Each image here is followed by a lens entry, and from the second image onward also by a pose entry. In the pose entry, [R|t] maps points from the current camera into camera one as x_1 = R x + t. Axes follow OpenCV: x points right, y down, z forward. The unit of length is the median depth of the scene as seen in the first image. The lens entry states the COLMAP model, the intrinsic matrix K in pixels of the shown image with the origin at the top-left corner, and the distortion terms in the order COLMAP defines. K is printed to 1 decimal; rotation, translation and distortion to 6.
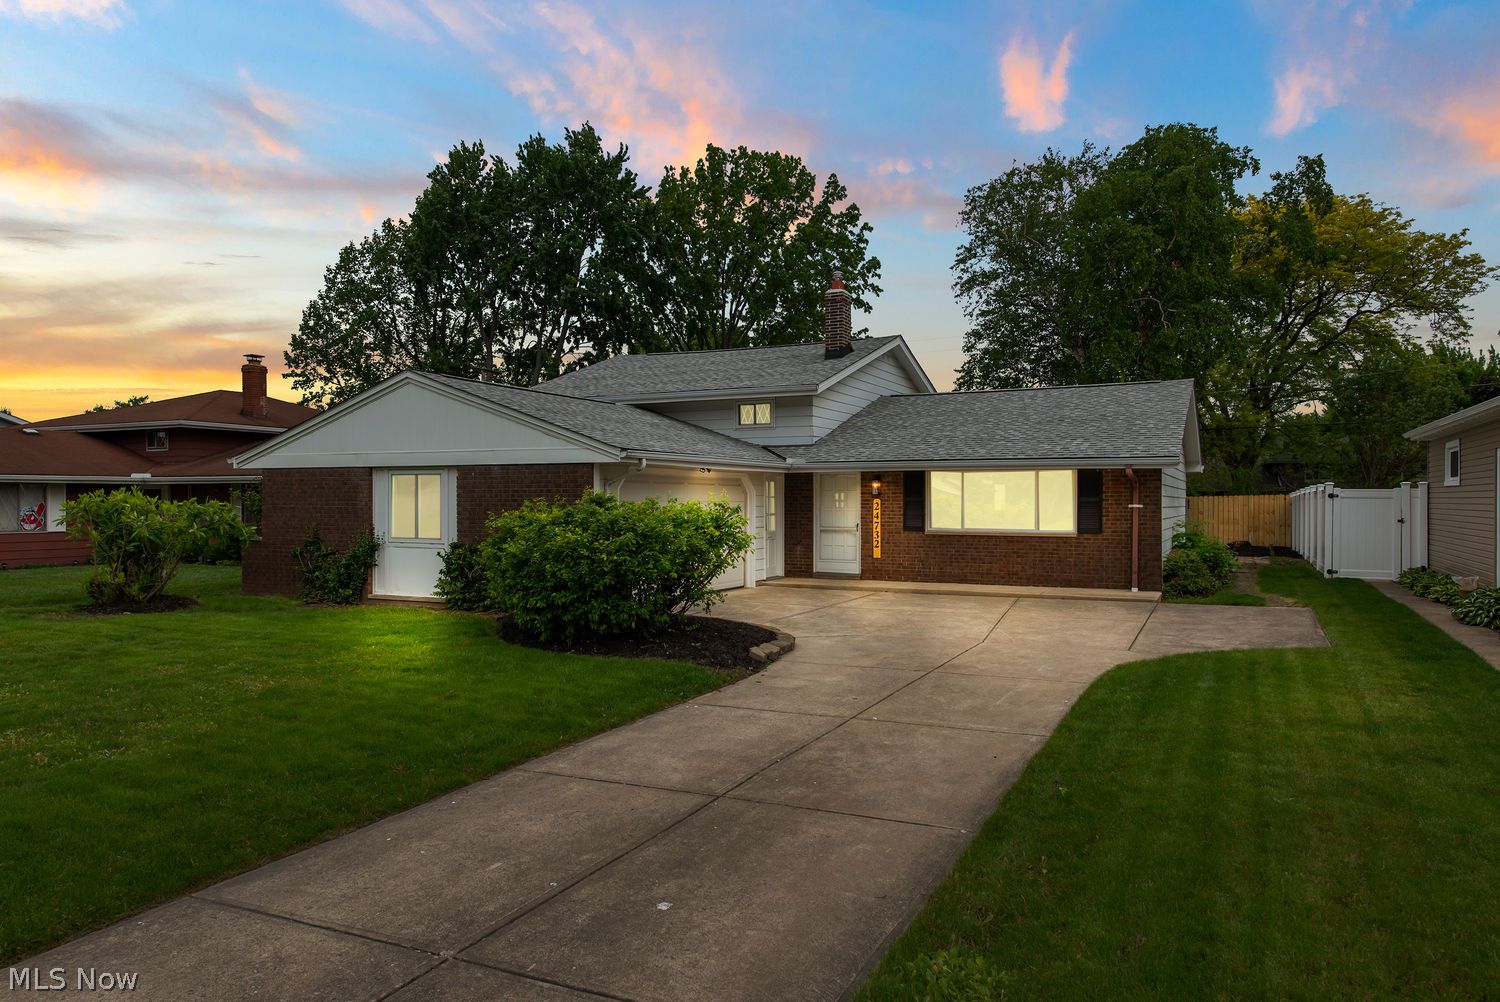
lens RADIAL K [[977.8, 0, 751.7], [0, 977.8, 504.3], [0, 0, 1]] dist [0.025466, -0.009439]
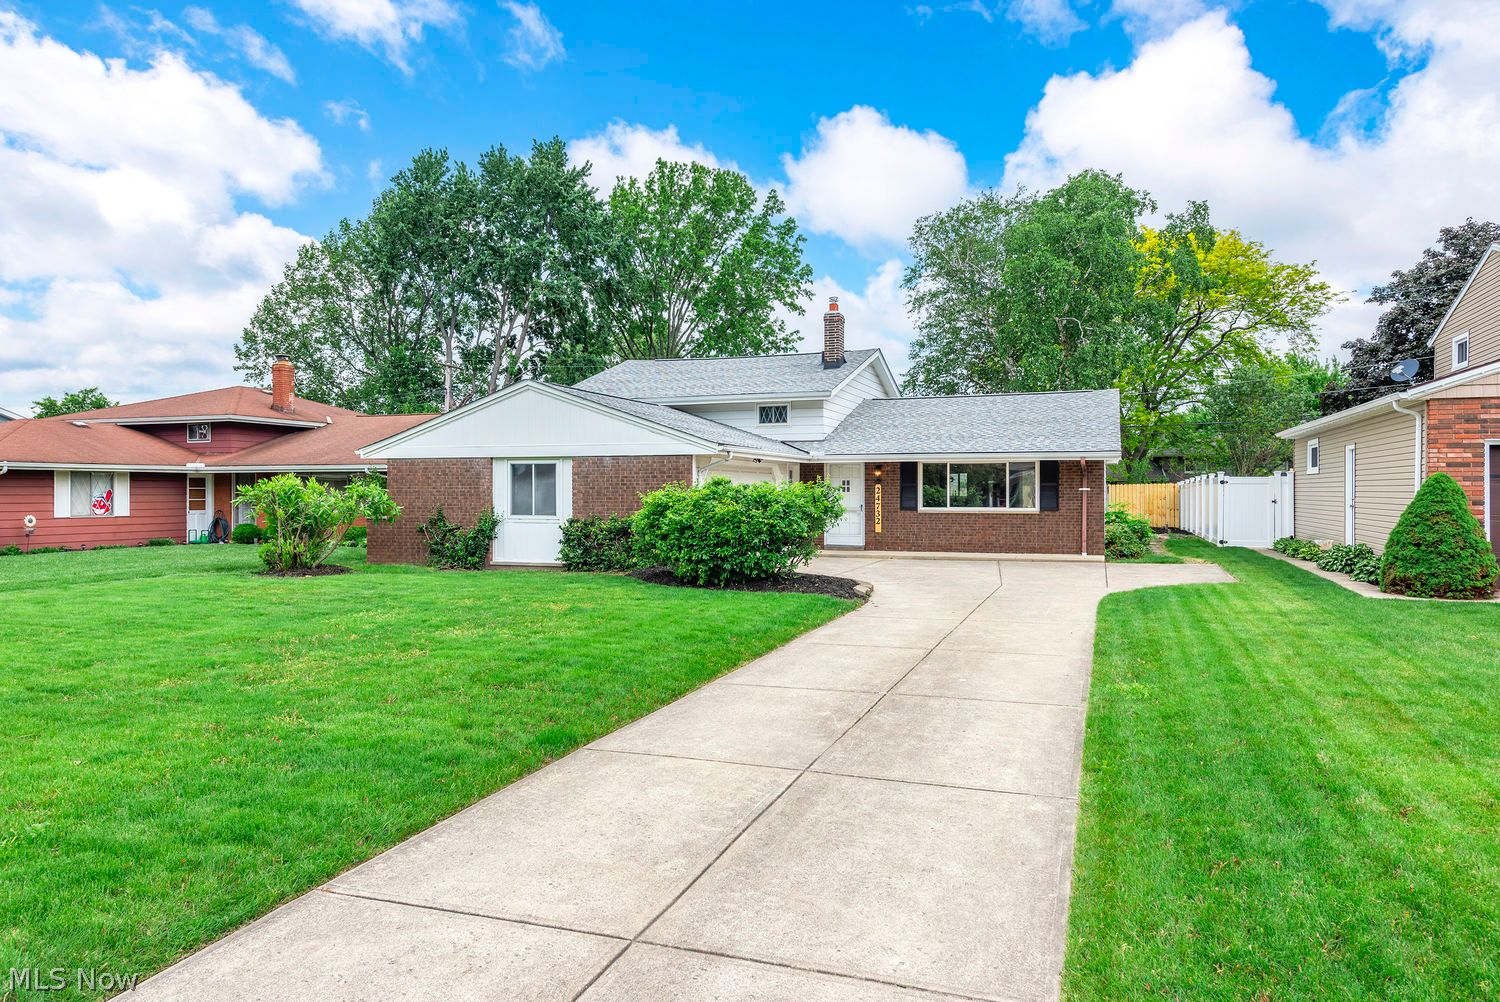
lens RADIAL K [[977.8, 0, 747.5], [0, 977.8, 496.0], [0, 0, 1]] dist [0.025466, -0.009439]
pose [[0.994222, -0.001631, 0.107333, -0.118625], [0.001707, 0.999998, -0.000623, 0.006707], [-0.107332, 0.000802, 0.994223, -0.147363]]
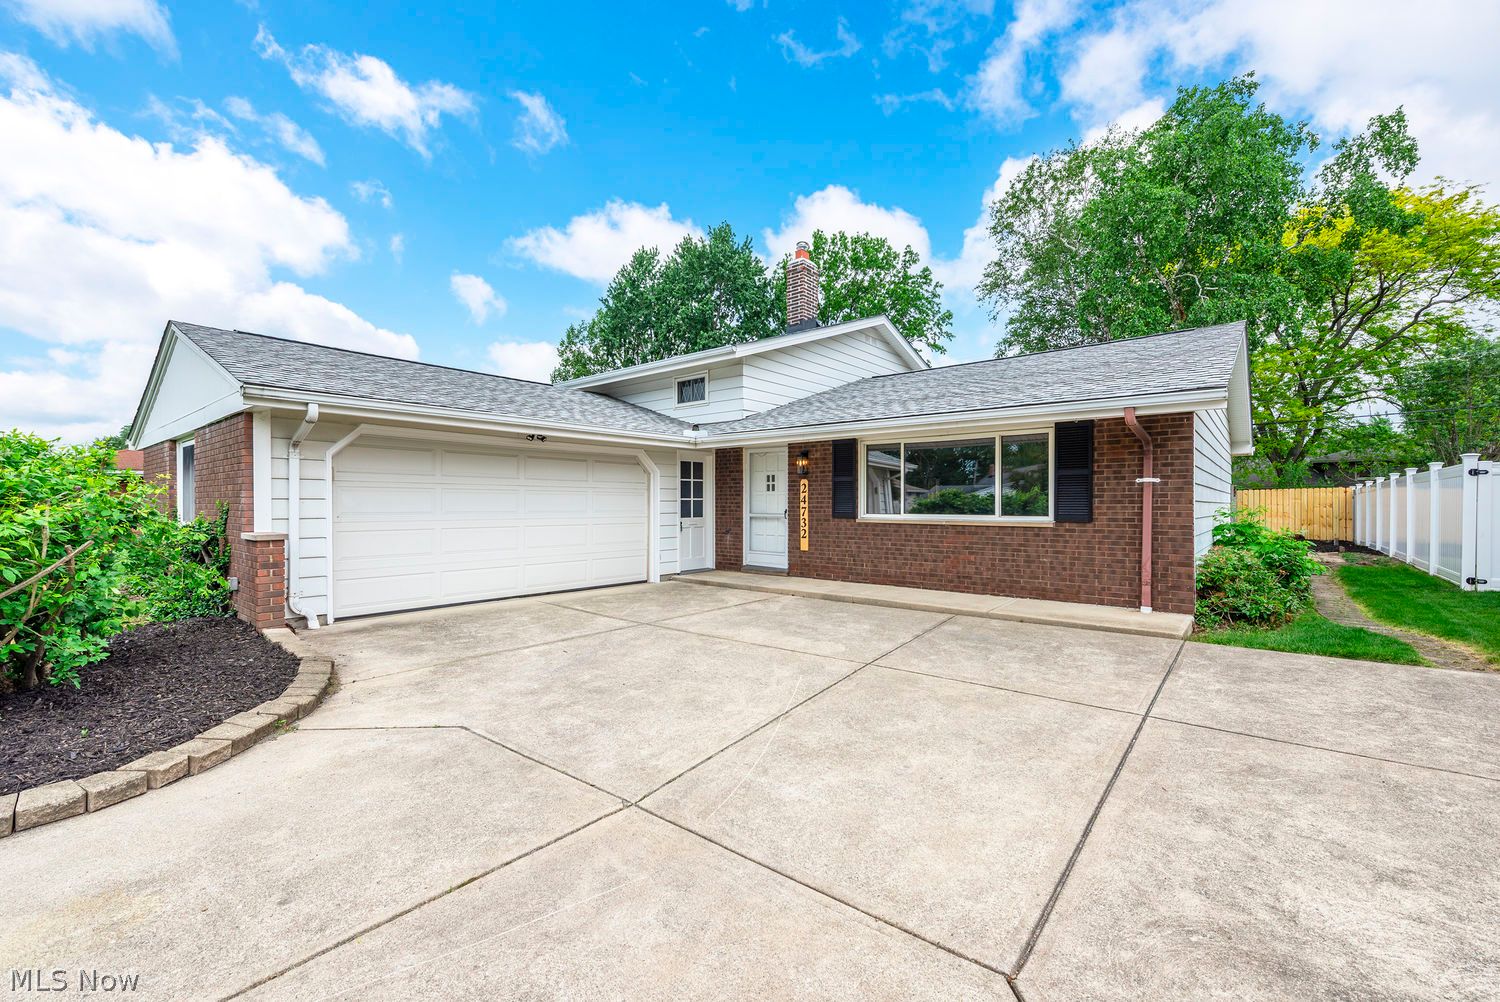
lens RADIAL K [[605.7, 0, 759.3], [0, 605.7, 502.8], [0, 0, 1]] dist [0.009993, -0.000719]
pose [[0.972292, 0.000205, -0.233769, 0.149014], [-0.001543, 0.999983, -0.005541, 0.012170], [0.233764, 0.005748, 0.972276, 0.347360]]
